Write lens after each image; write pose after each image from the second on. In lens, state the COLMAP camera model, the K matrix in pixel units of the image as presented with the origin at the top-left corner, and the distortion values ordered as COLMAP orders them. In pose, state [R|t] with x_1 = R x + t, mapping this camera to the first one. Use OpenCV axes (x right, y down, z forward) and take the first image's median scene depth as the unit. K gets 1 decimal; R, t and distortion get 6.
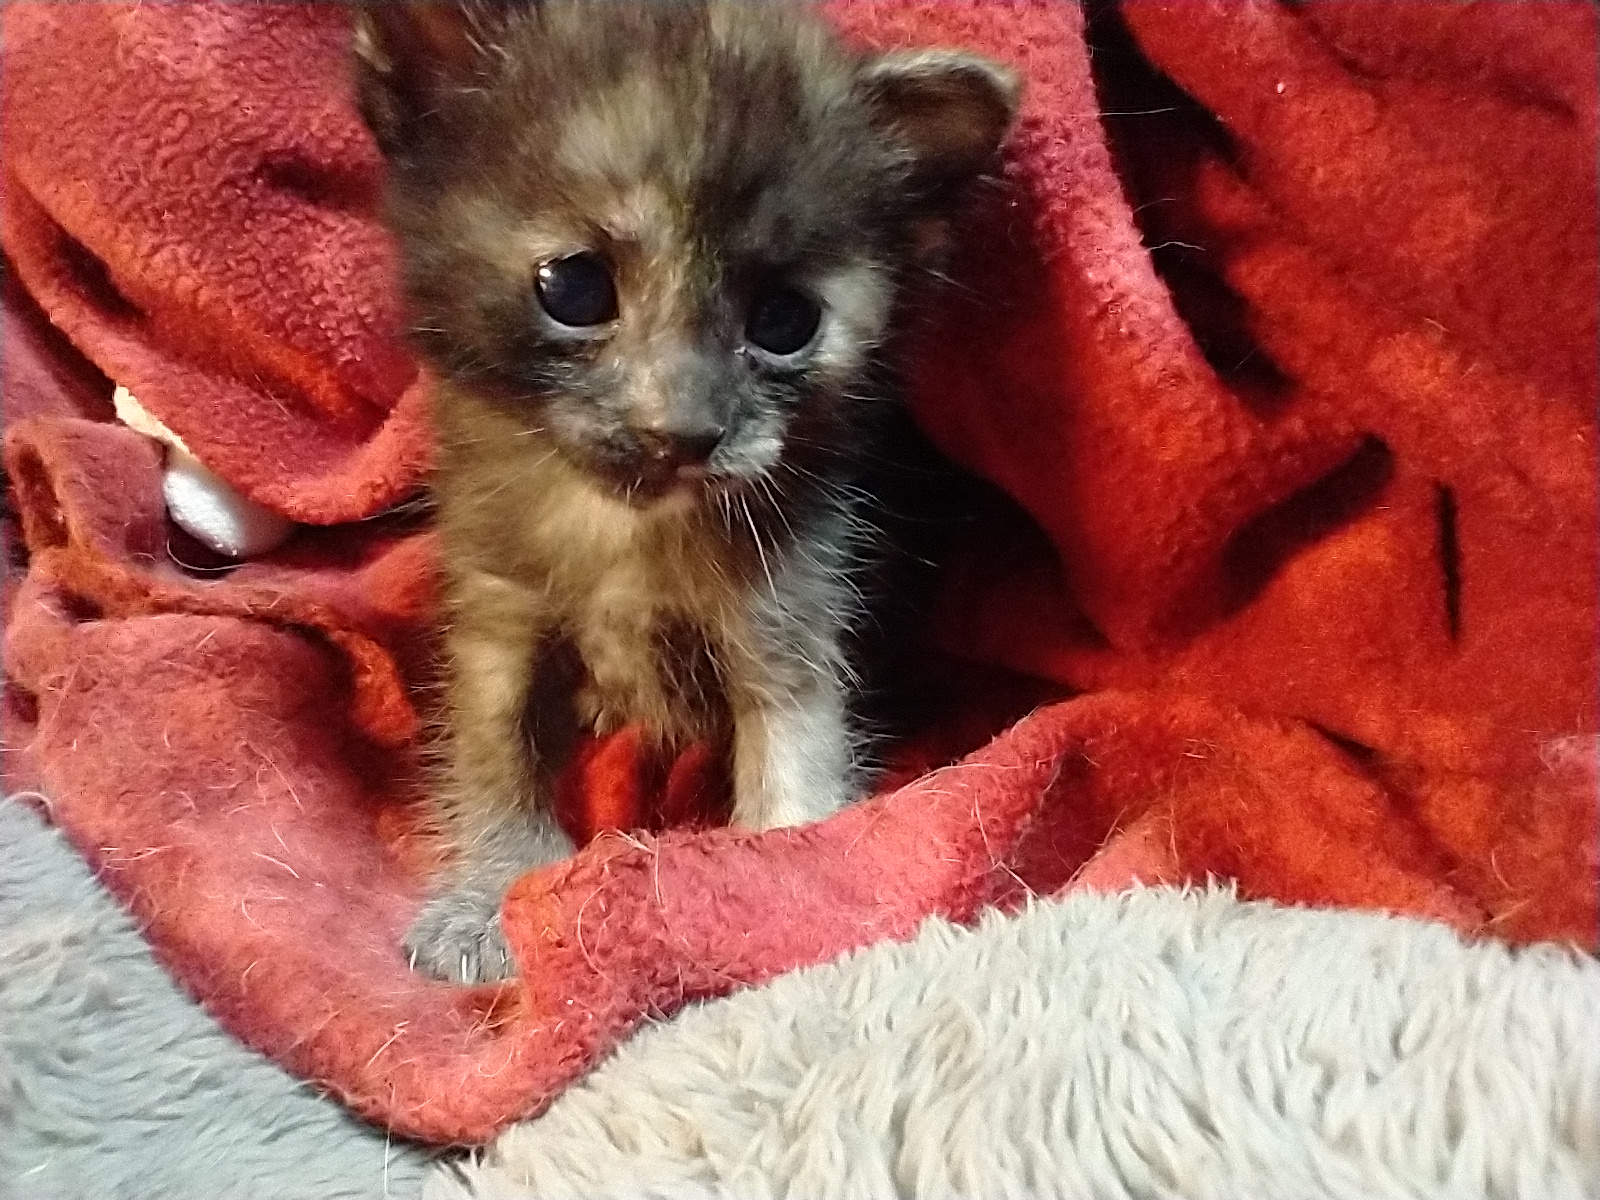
lens RADIAL K [[1235.8, 0, 801.2], [0, 1235.8, 594.5], [0, 0, 1]] dist [-0.003214, -0.004256]
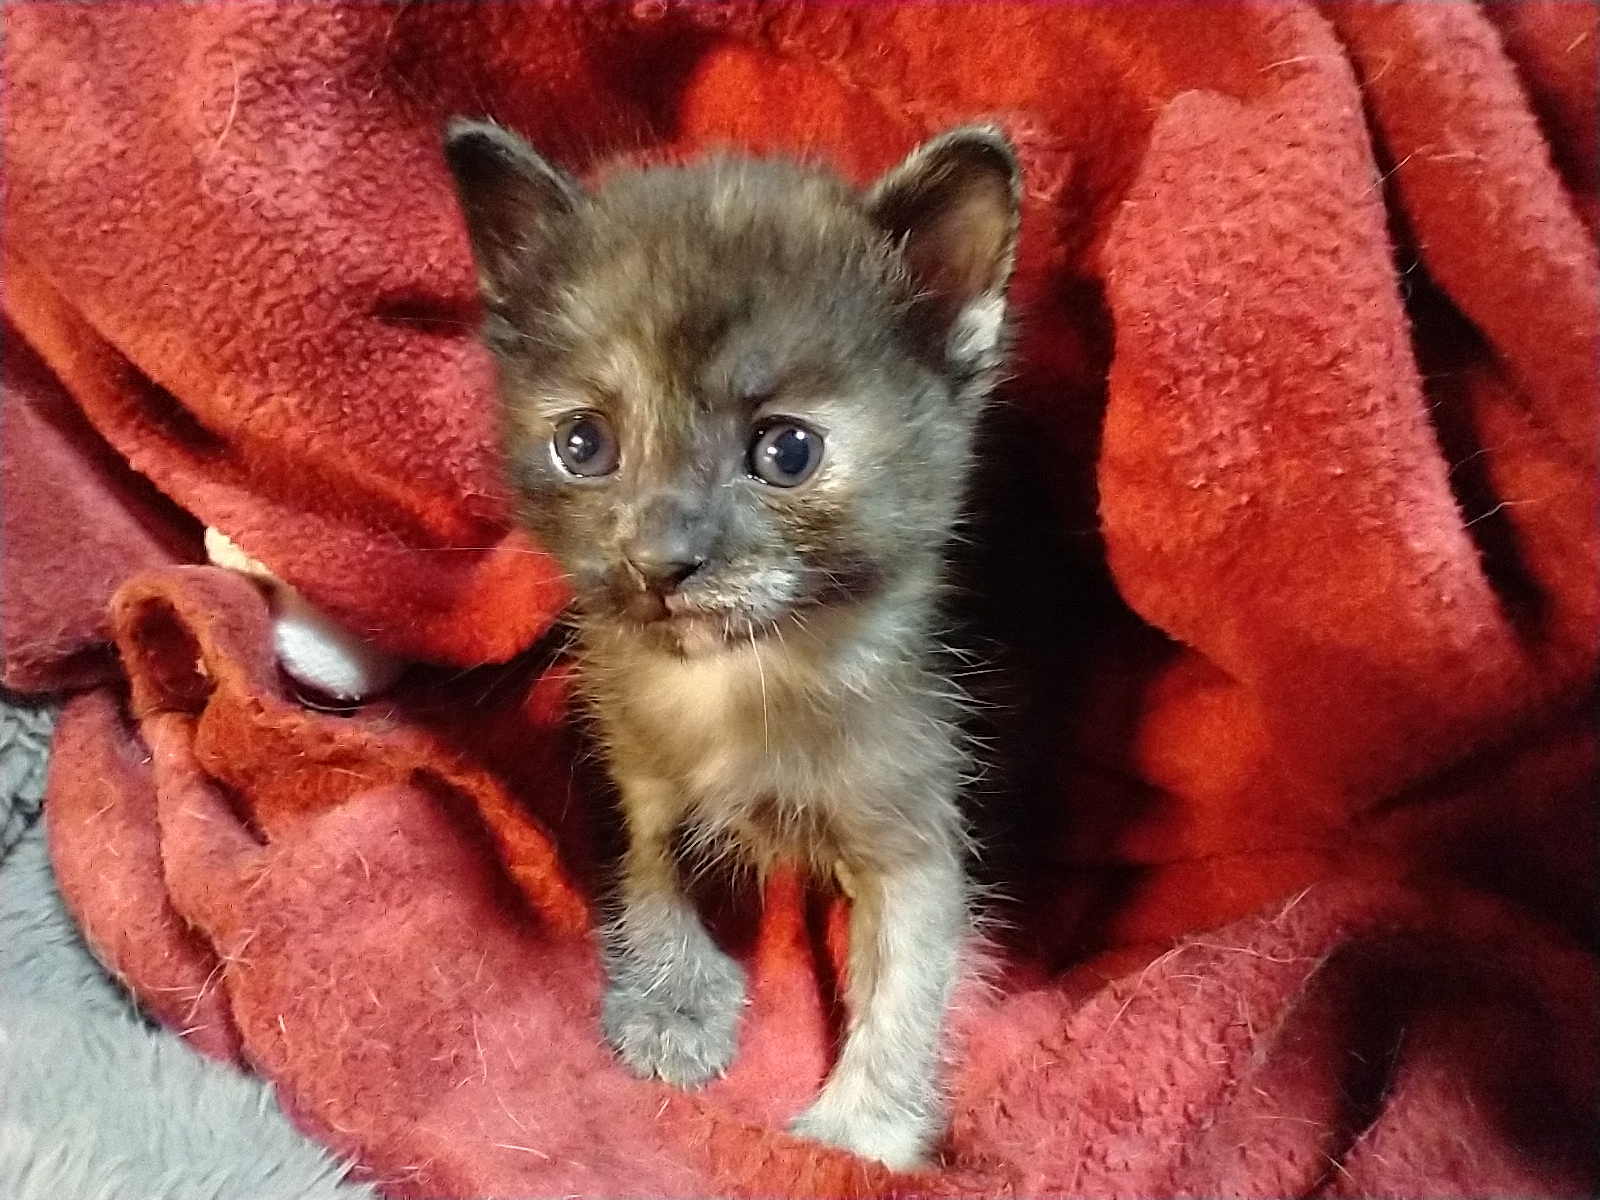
lens RADIAL K [[1244.9, 0, 800.6], [0, 1244.9, 551.1], [0, 0, 1]] dist [-0.025137, -0.005684]
pose [[0.993955, -0.046763, 0.099335, -0.229226], [0.029833, 0.985753, 0.165535, -0.307086], [-0.105661, -0.161571, 0.981188, 0.067049]]
